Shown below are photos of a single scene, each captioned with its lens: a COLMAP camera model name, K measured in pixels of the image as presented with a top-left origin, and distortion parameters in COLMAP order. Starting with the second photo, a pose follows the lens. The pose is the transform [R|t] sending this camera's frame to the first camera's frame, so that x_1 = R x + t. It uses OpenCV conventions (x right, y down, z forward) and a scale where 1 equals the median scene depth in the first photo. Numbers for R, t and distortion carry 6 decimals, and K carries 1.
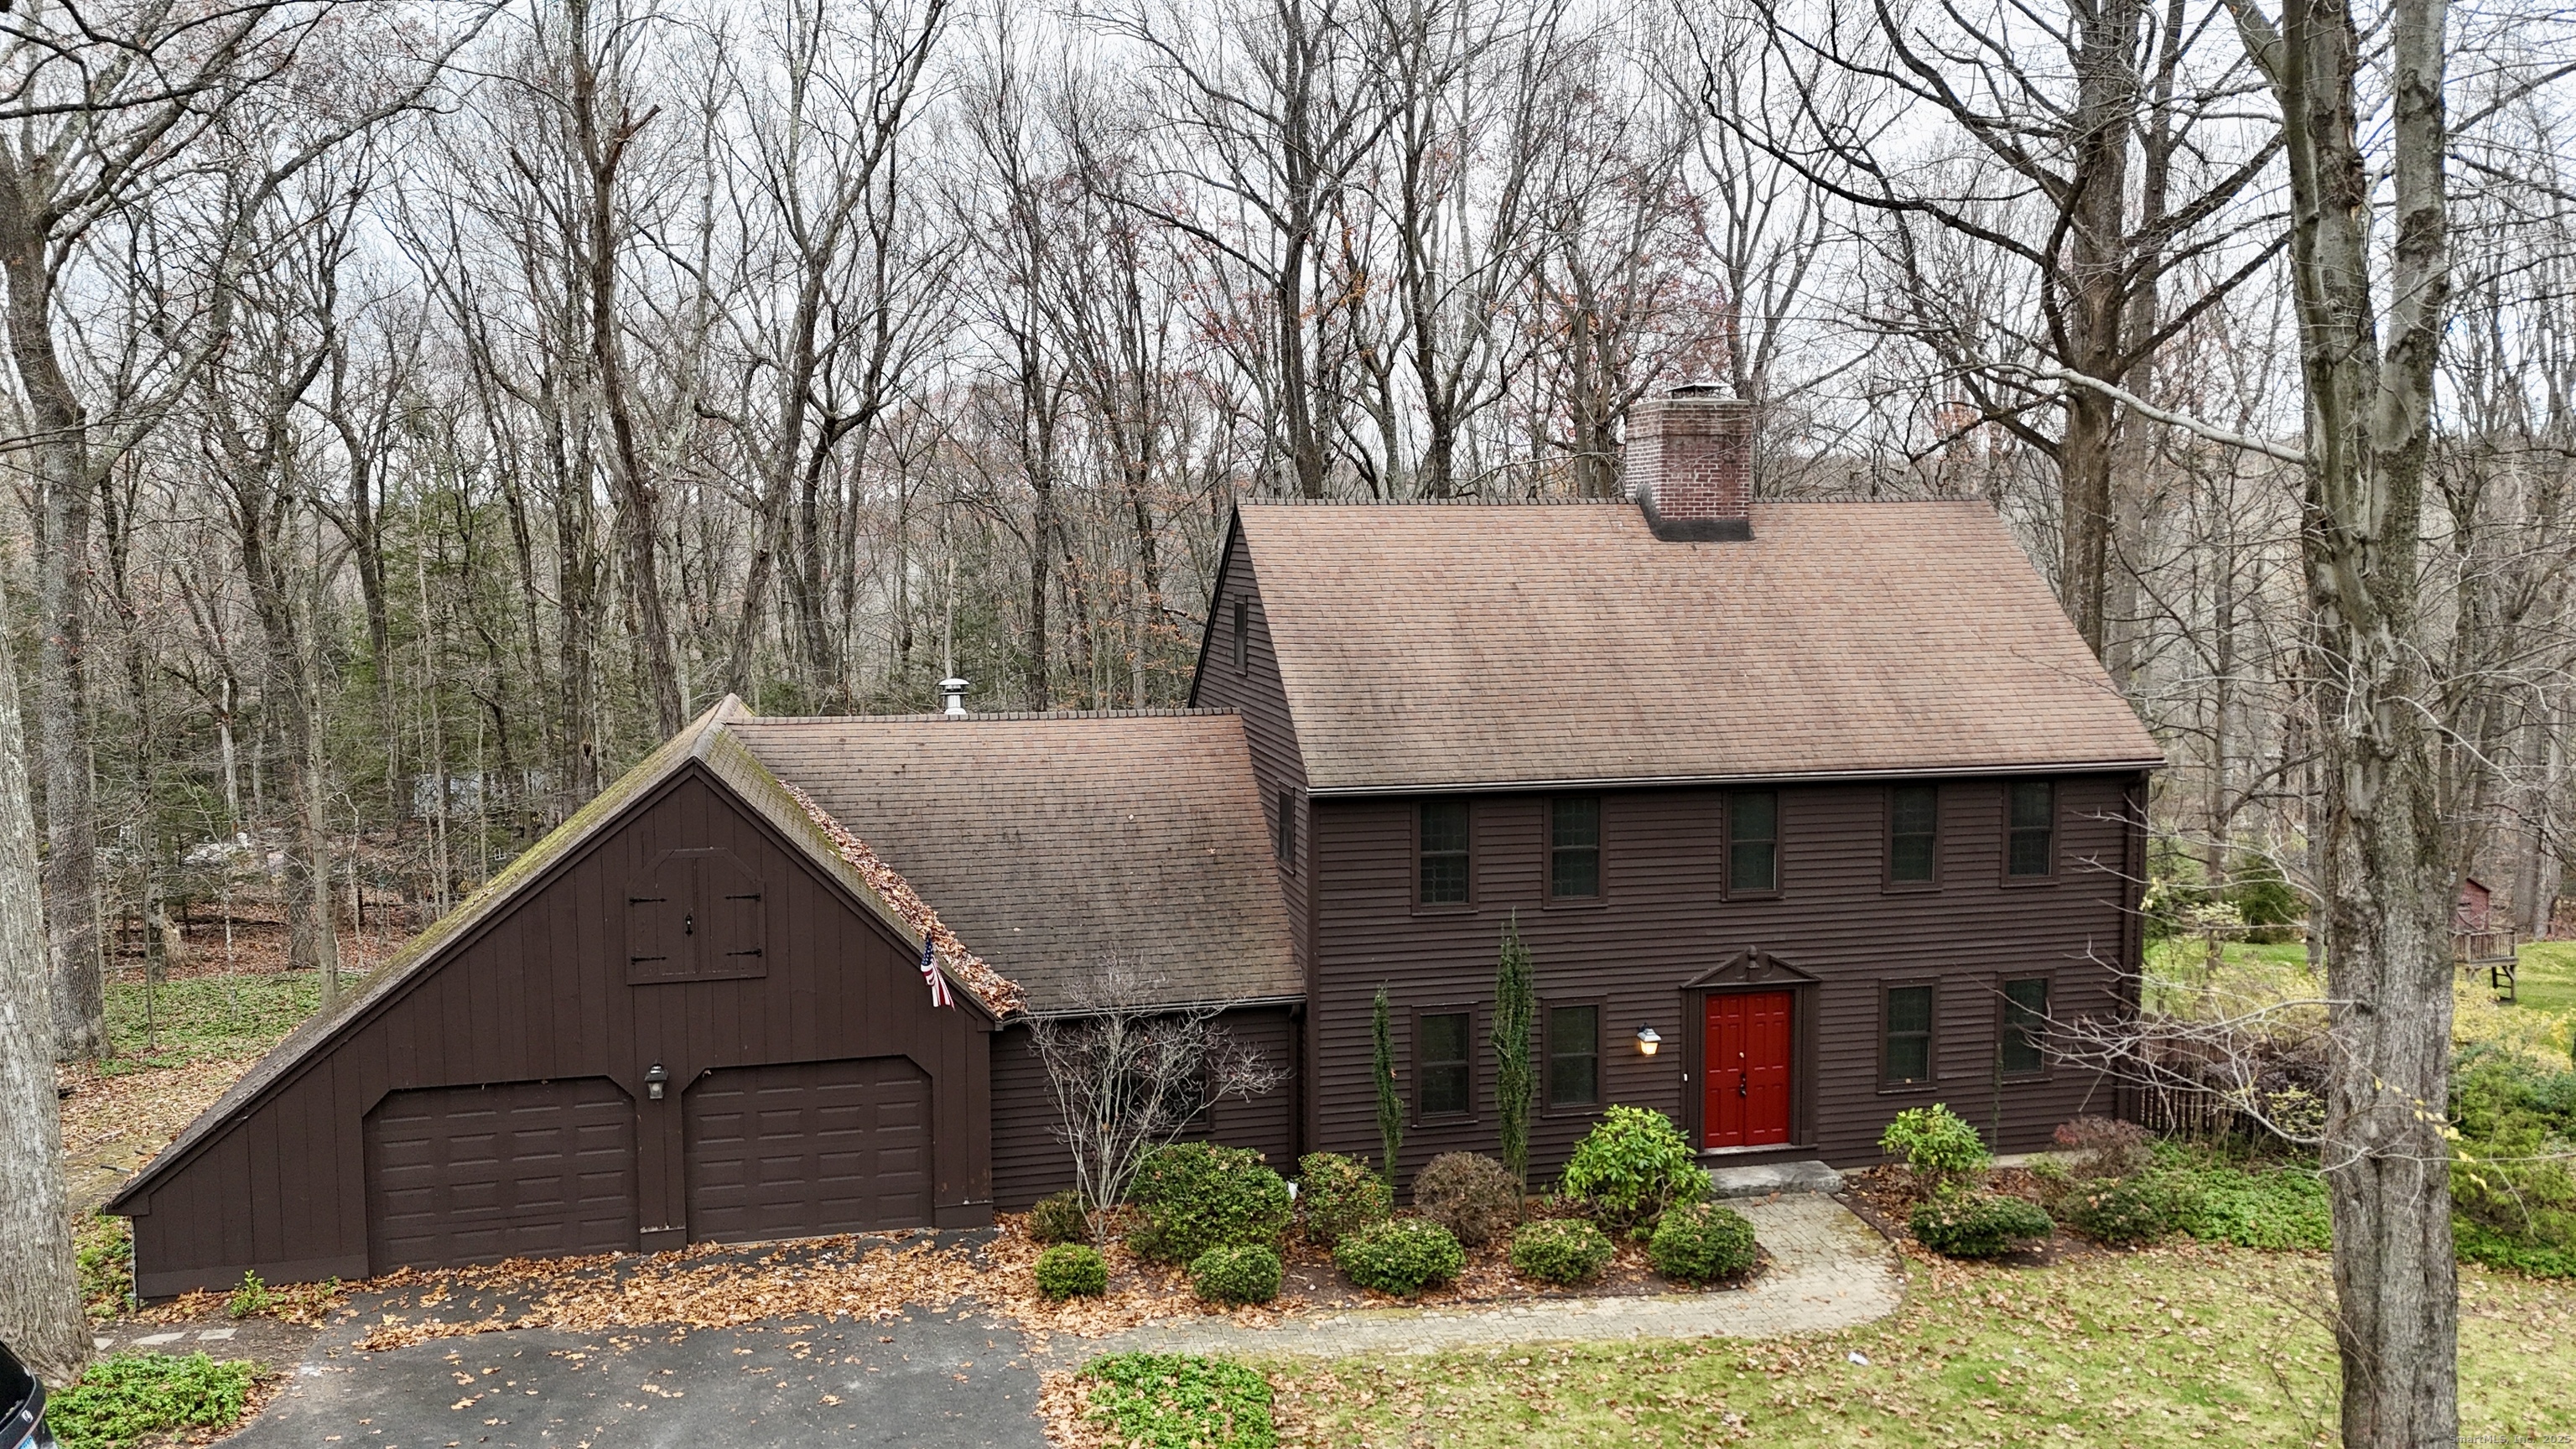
lens RADIAL K [[1871.4, 0, 1273.5], [0, 1871.4, 724.9], [0, 0, 1]] dist [0.053702, -0.035149]
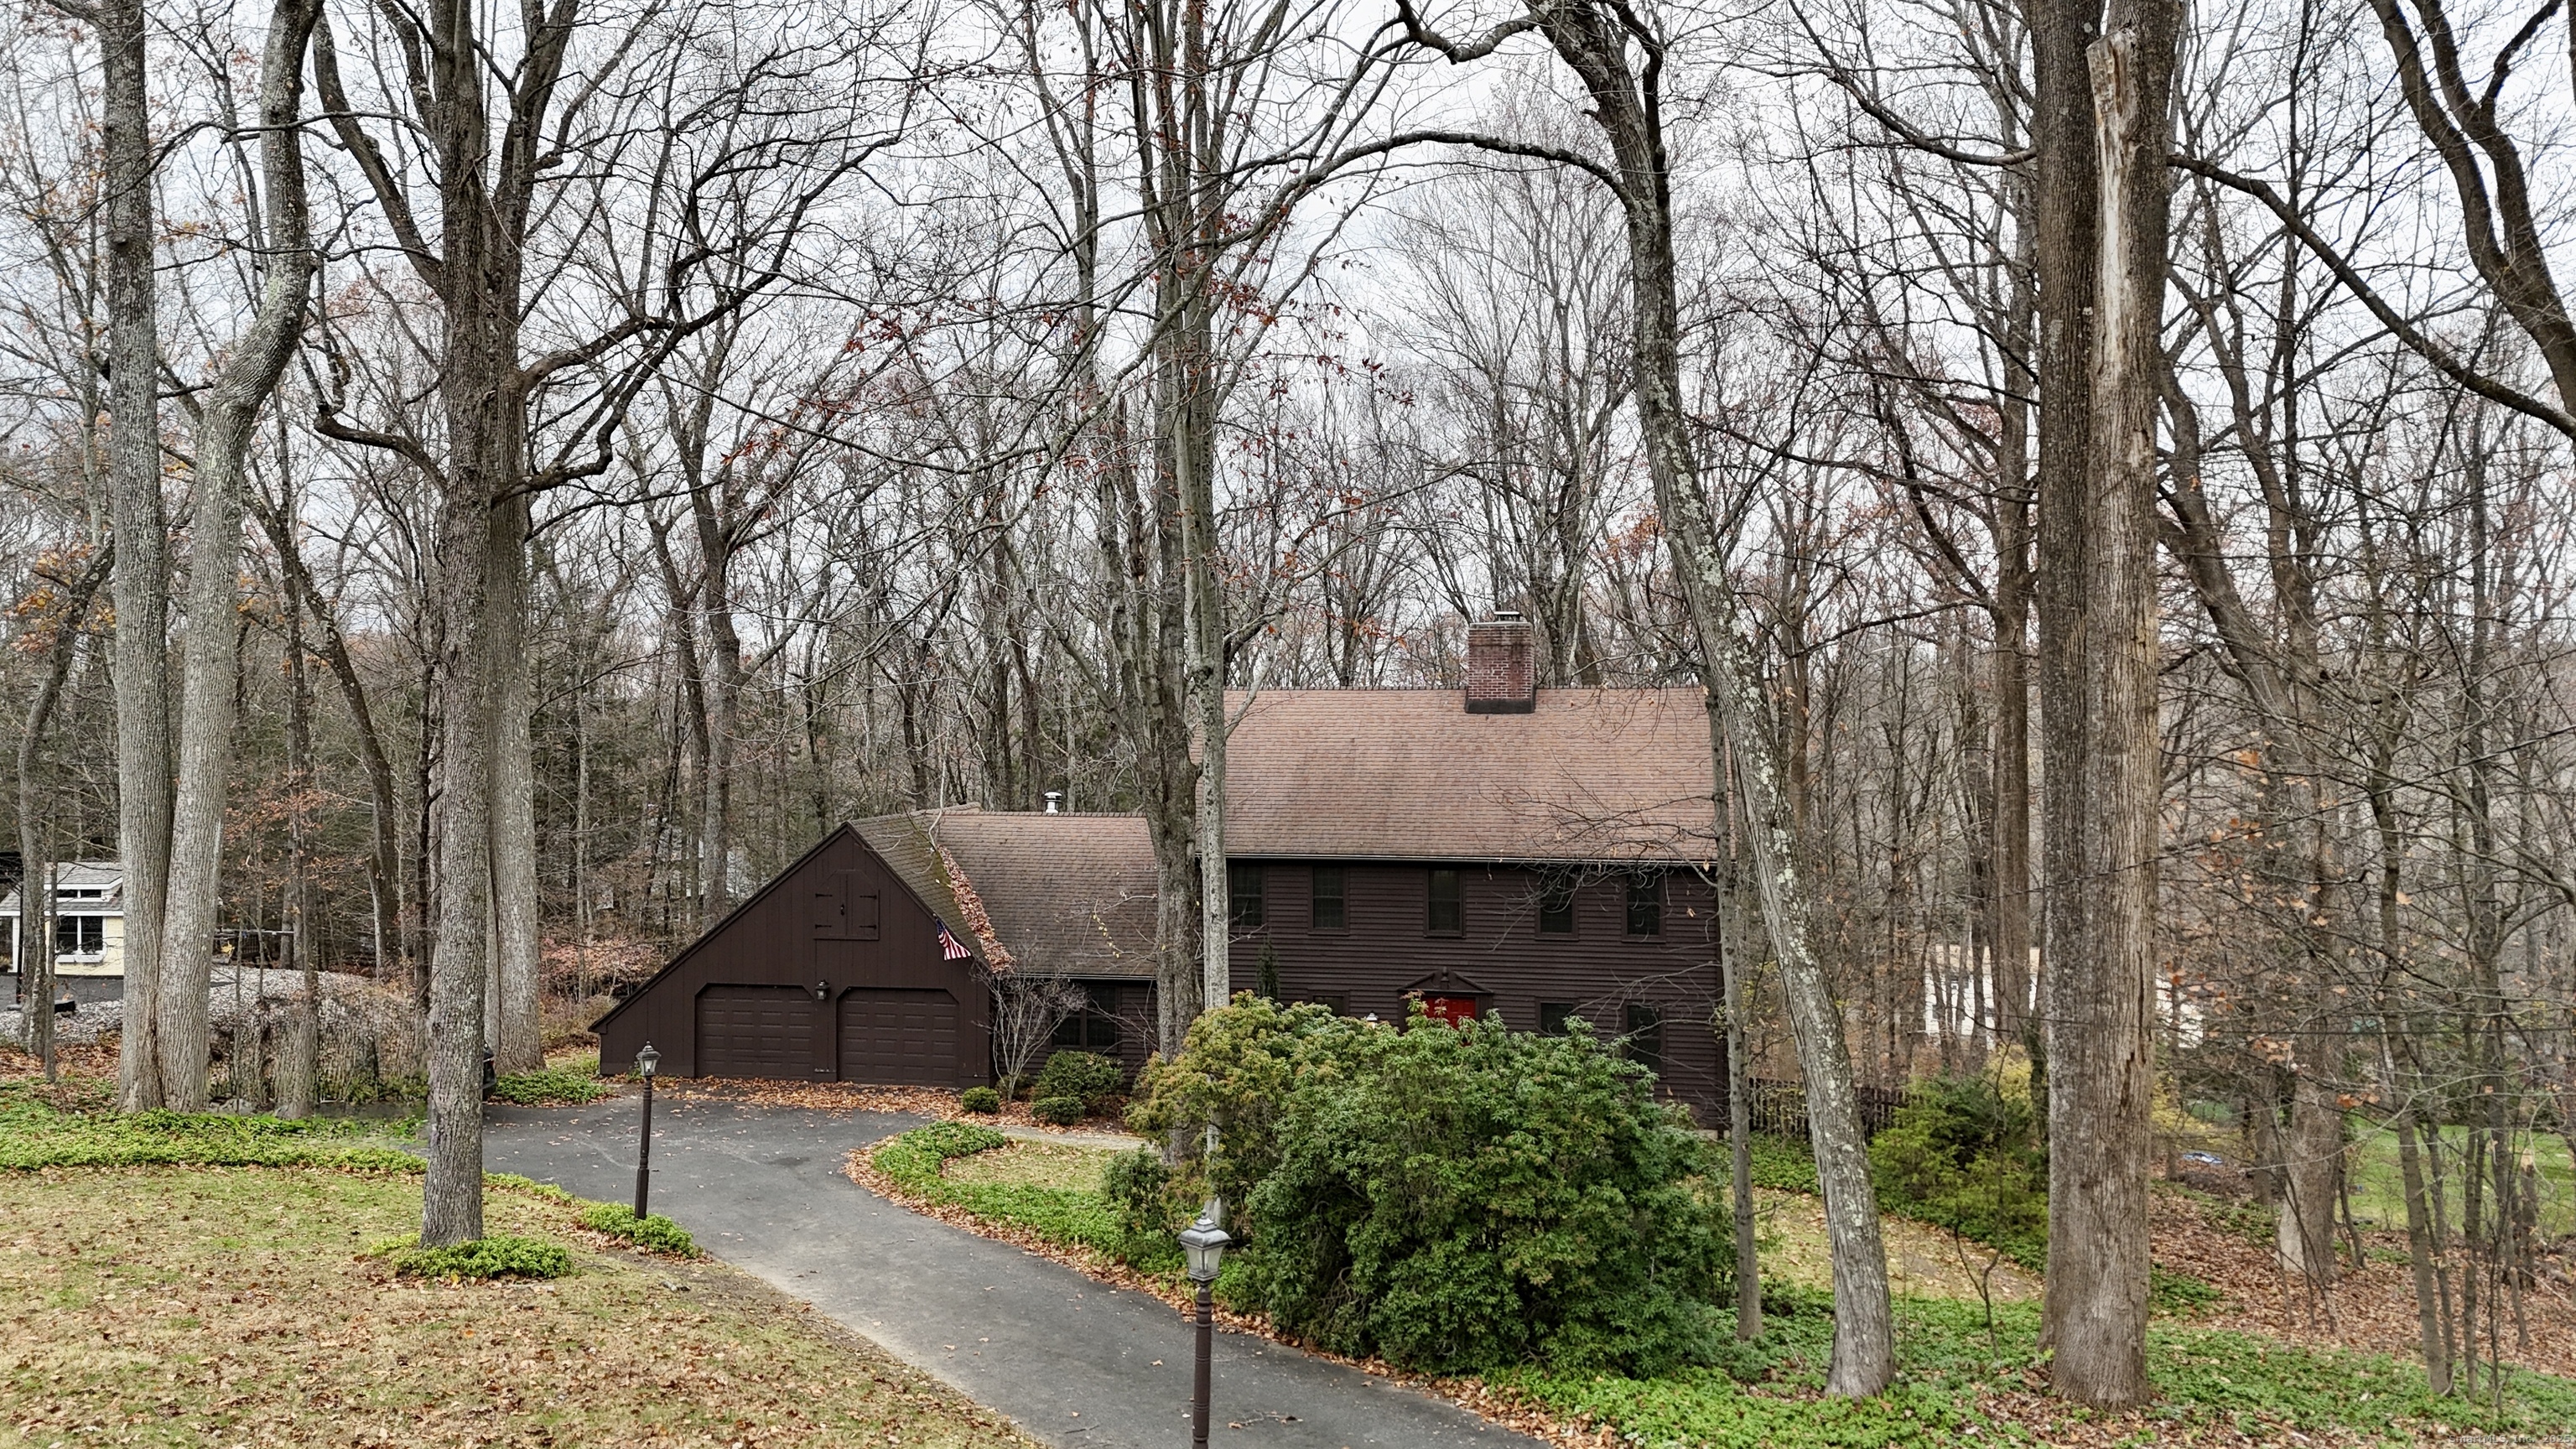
lens RADIAL K [[1871.4, 0, 1294.1], [0, 1871.4, 716.0], [0, 0, 1]] dist [0.053702, -0.035149]
pose [[0.917261, 0.003069, -0.398276, 0.815061], [-0.043351, 0.994799, -0.092176, 0.061895], [0.395921, 0.101815, 0.912623, -0.546955]]
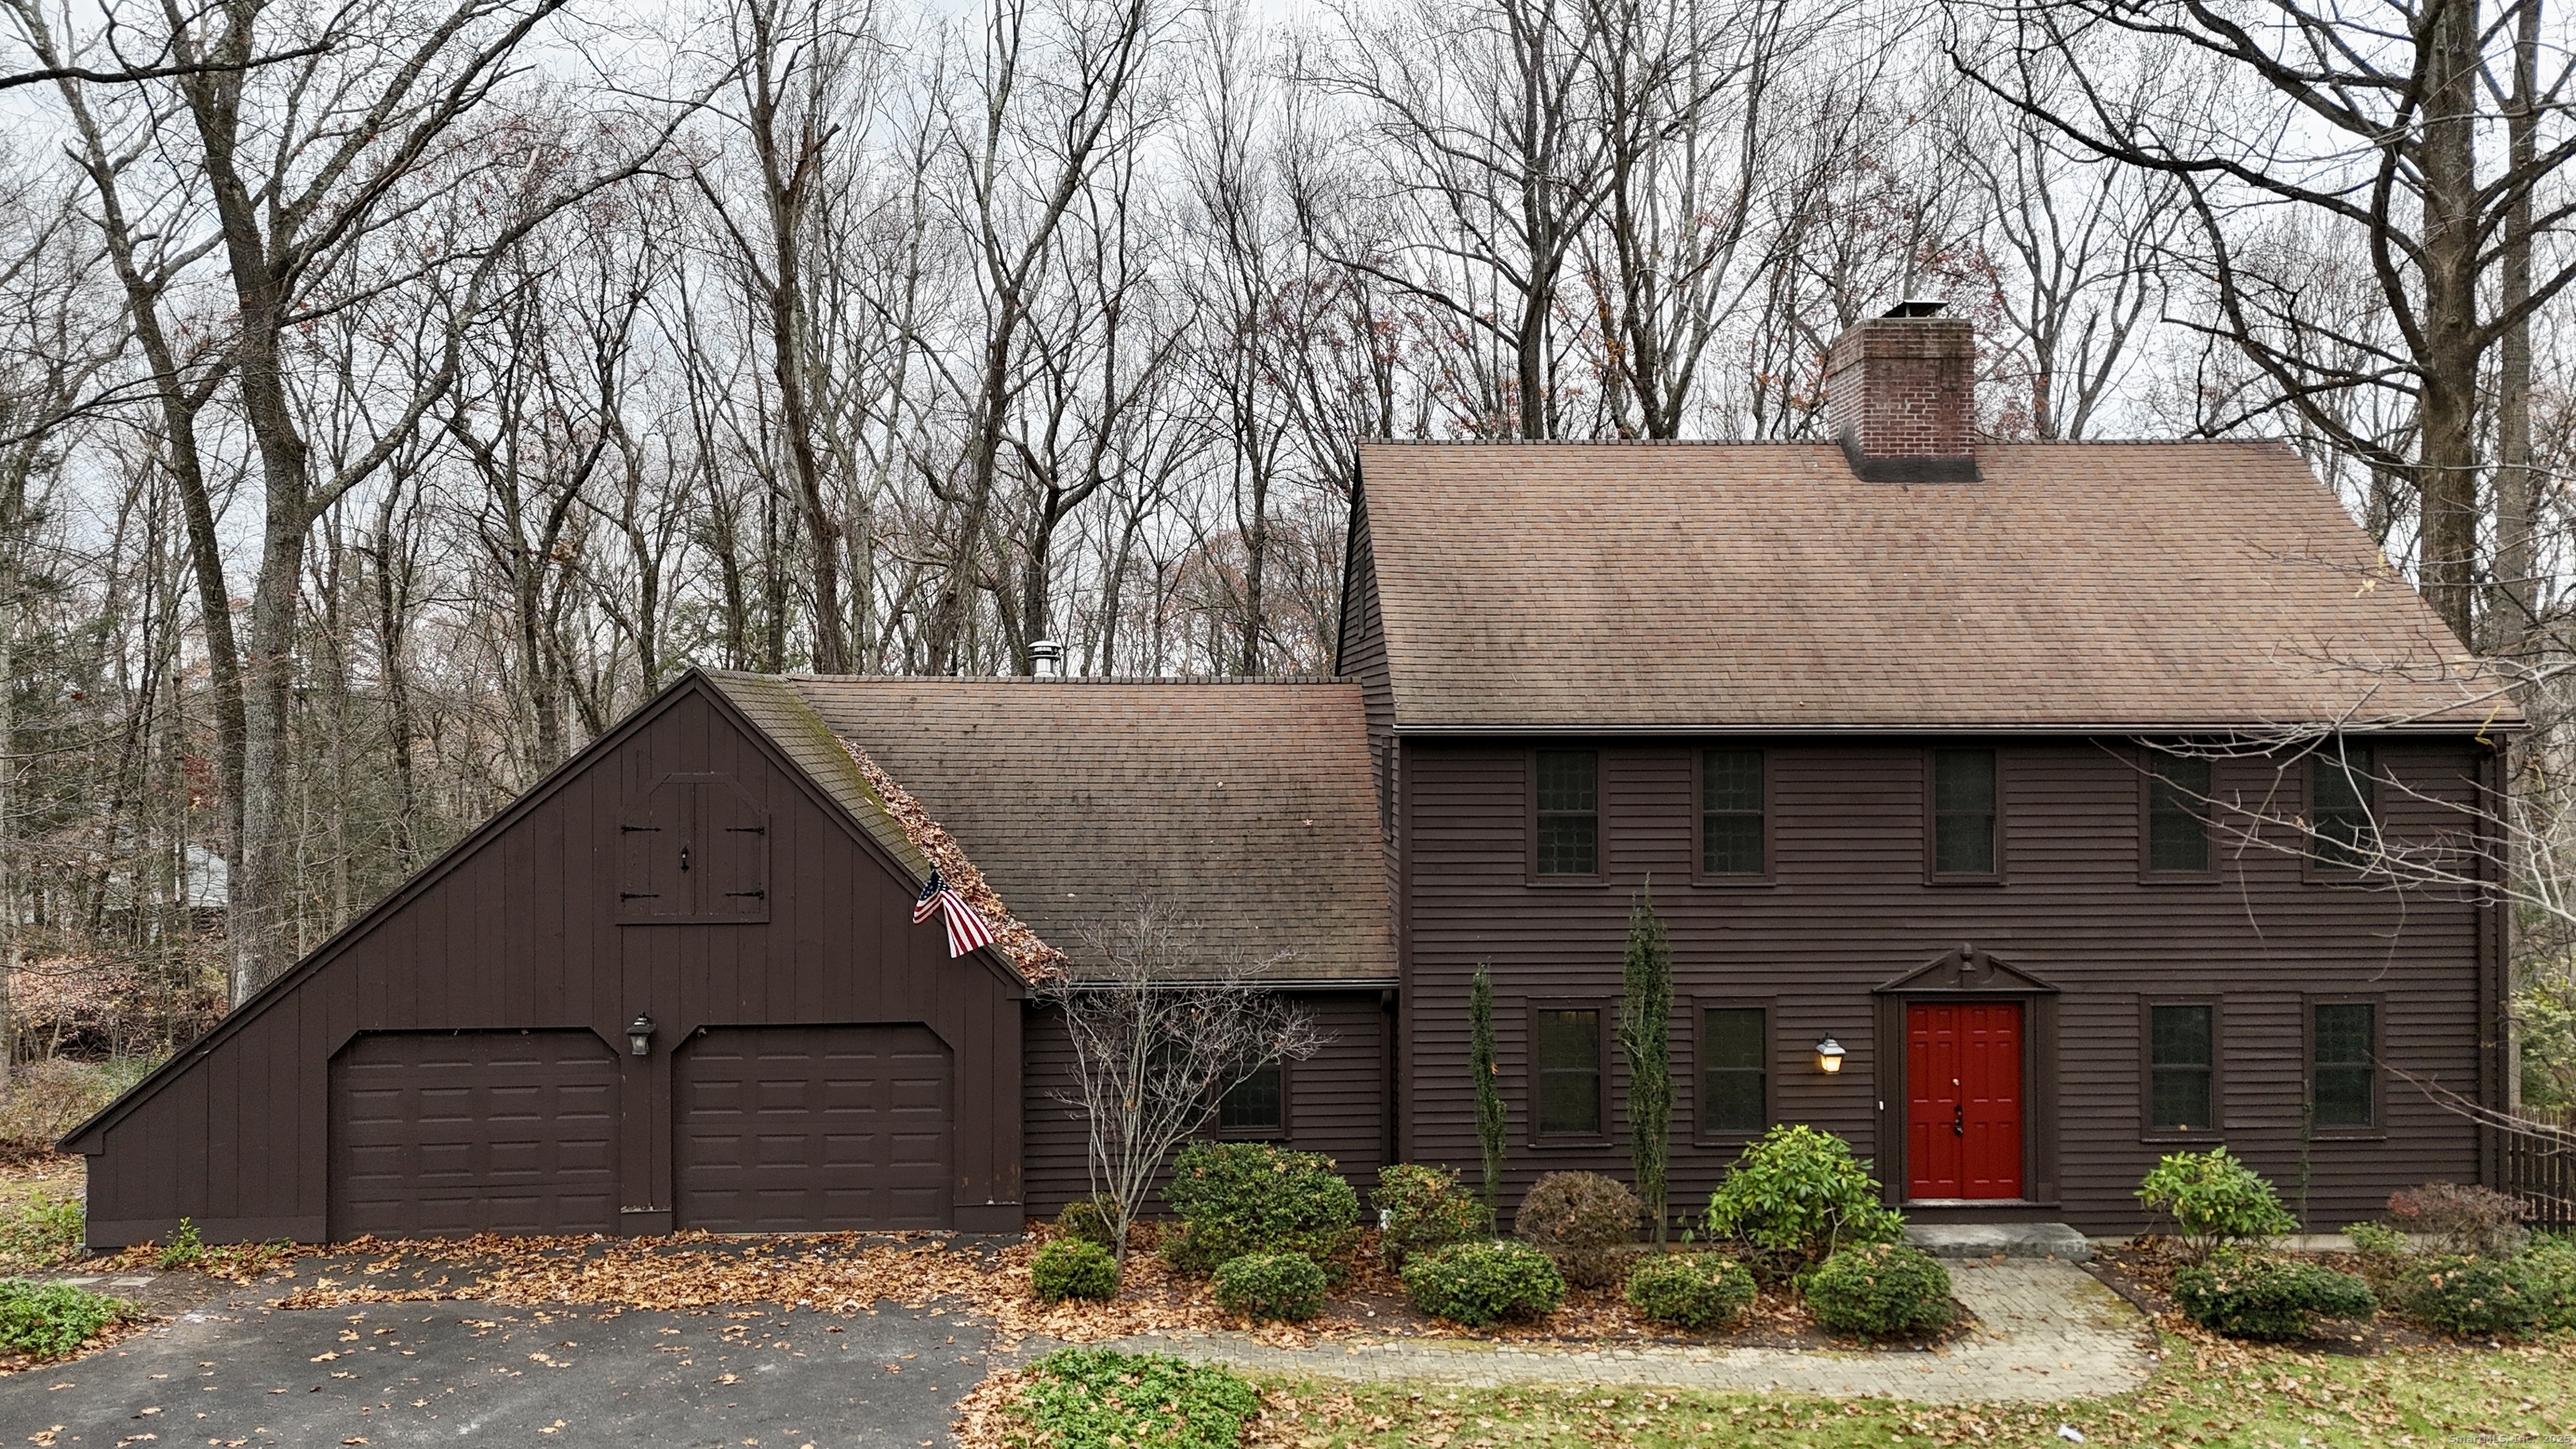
lens RADIAL K [[1871.4, 0, 1275.4], [0, 1871.4, 726.4], [0, 0, 1]] dist [0.053702, -0.035149]
pose [[0.985339, 0.003602, -0.170572, 0.107157], [-0.019589, 0.995554, -0.092136, 0.112005], [0.169482, 0.094126, 0.981028, 0.158932]]
